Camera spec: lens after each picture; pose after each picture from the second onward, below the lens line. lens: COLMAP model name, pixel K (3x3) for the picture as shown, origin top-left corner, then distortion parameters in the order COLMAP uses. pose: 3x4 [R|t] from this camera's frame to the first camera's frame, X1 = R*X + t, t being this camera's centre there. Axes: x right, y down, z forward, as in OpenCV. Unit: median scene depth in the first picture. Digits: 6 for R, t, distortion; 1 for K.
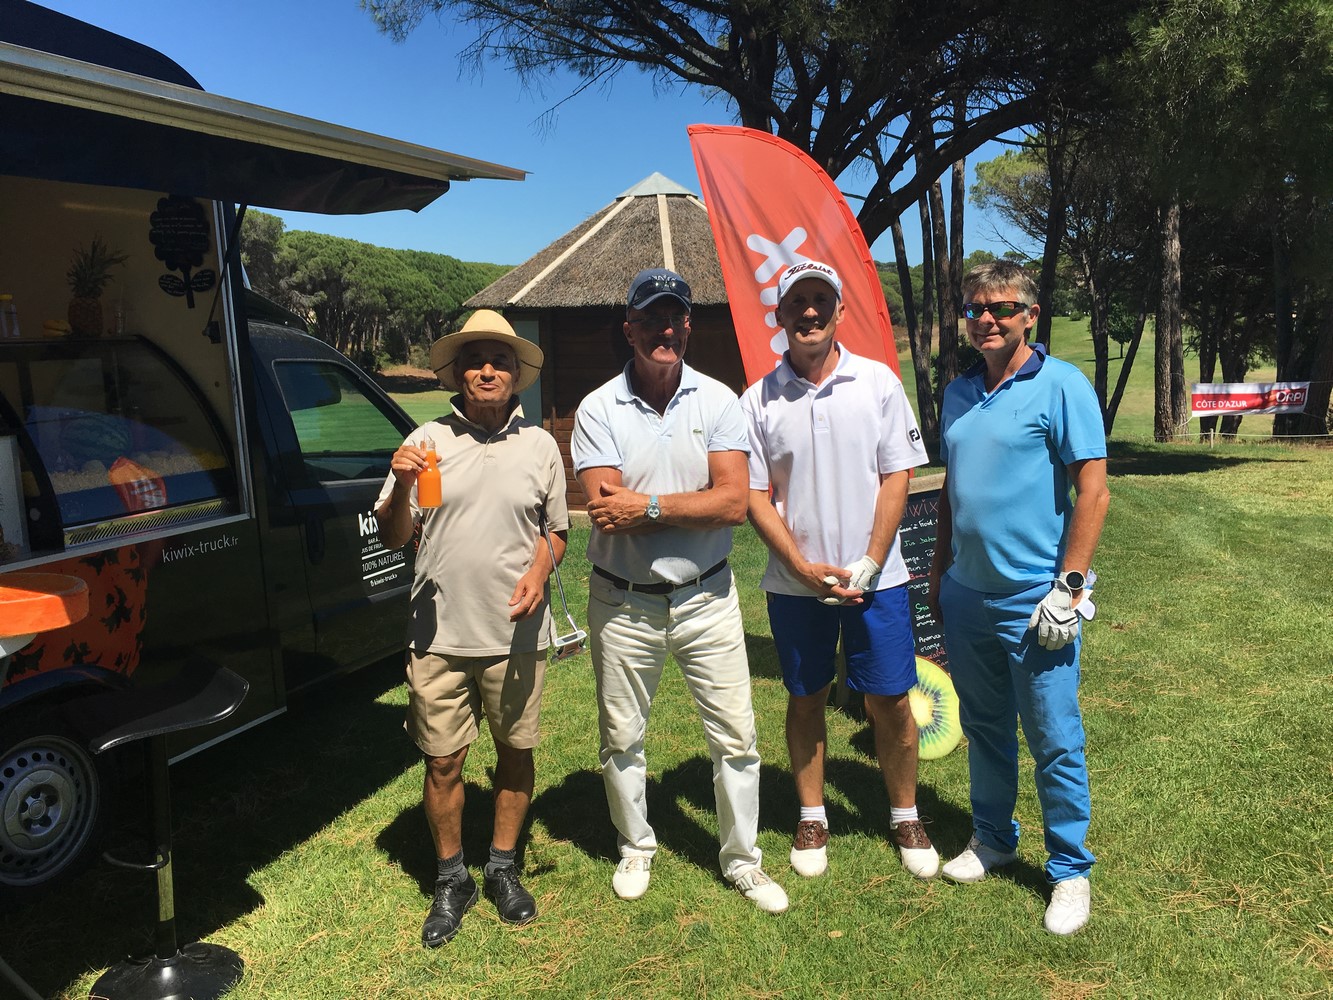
lens RADIAL K [[1138.8, 0, 673.2], [0, 1138.8, 494.4], [0, 0, 1]] dist [0.080131, -0.107577]
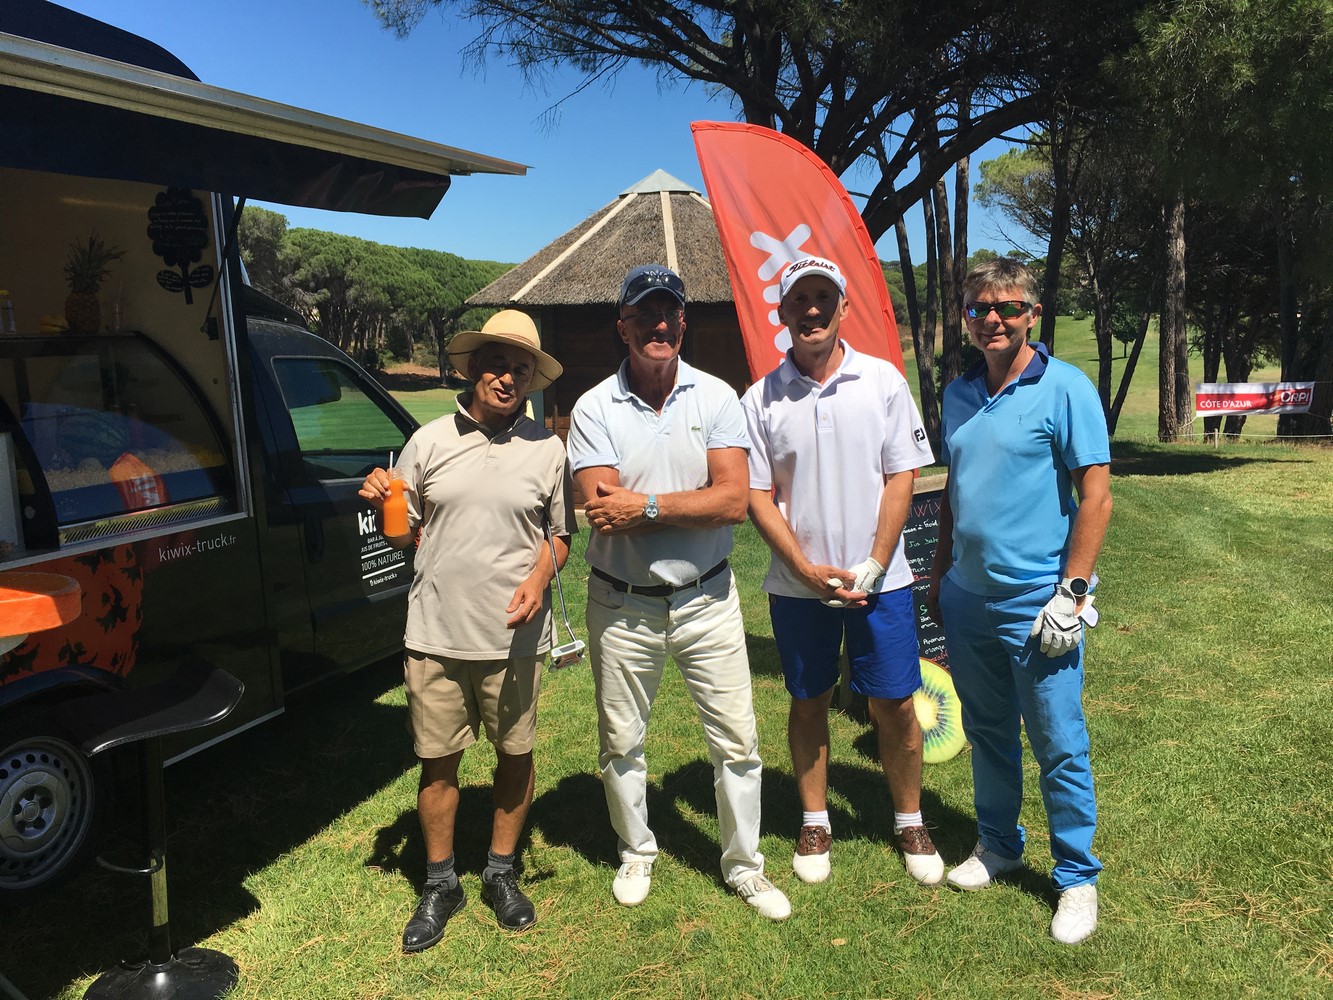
lens RADIAL K [[1124.0, 0, 695.3], [0, 1124.0, 498.7], [0, 0, 1]] dist [0.088528, -0.114478]
pose [[0.999879, 0.001438, 0.015461, 0.001928], [-0.001522, 0.999984, 0.005412, -0.001043], [-0.015453, -0.005435, 0.999866, 0.020256]]
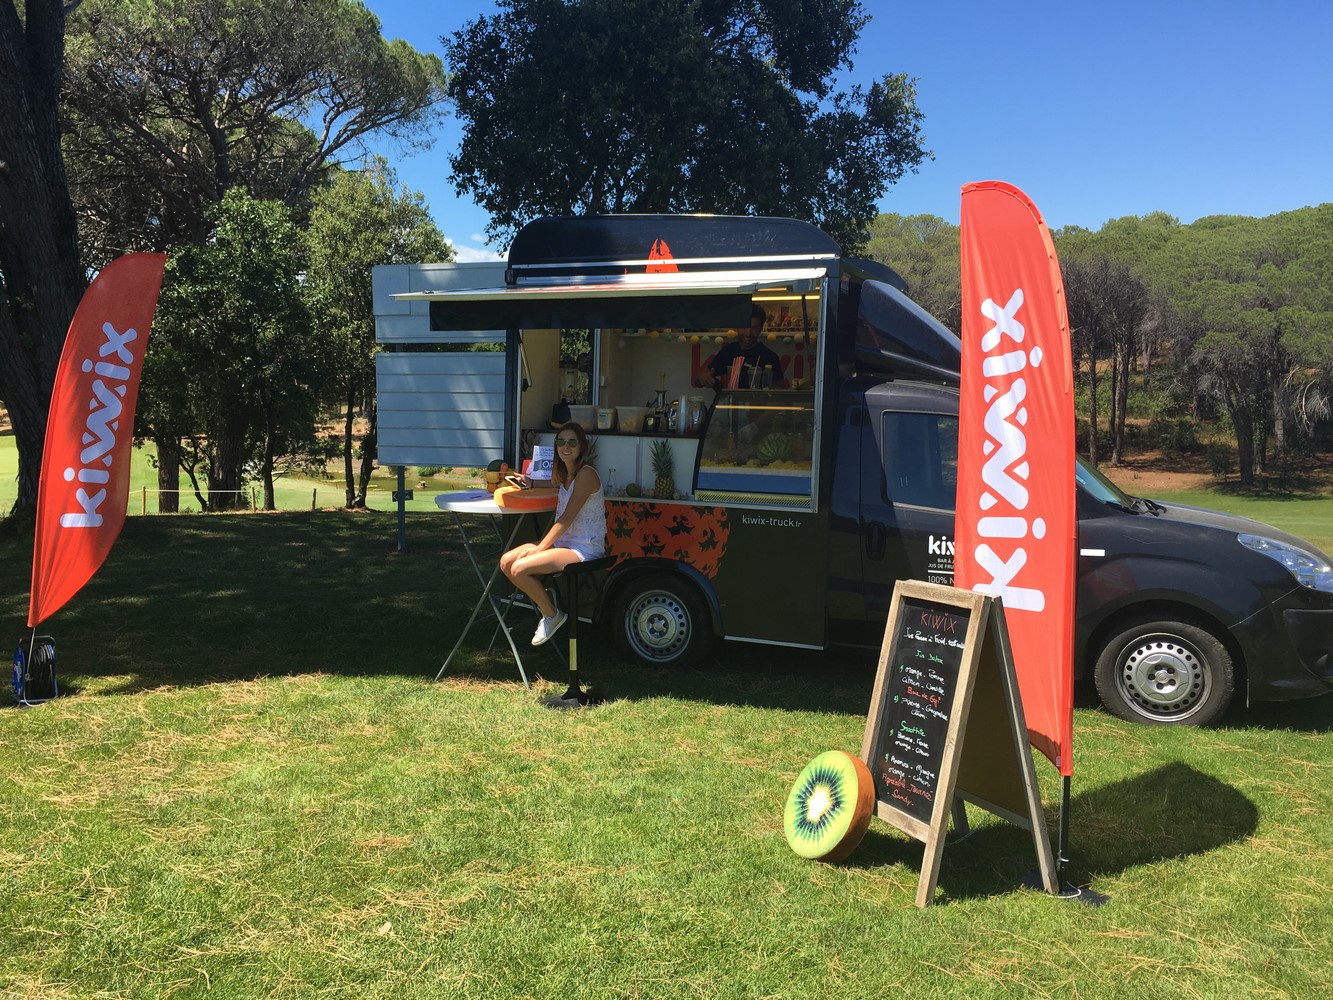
lens RADIAL K [[1138.8, 0, 673.2], [0, 1138.8, 494.4], [0, 0, 1]] dist [0.080131, -0.107577]
pose [[-0.037886, 0.125443, -0.991377, 1.686442], [-0.152713, 0.979709, 0.129803, -0.254728], [0.987544, 0.156314, -0.017961, 1.279905]]
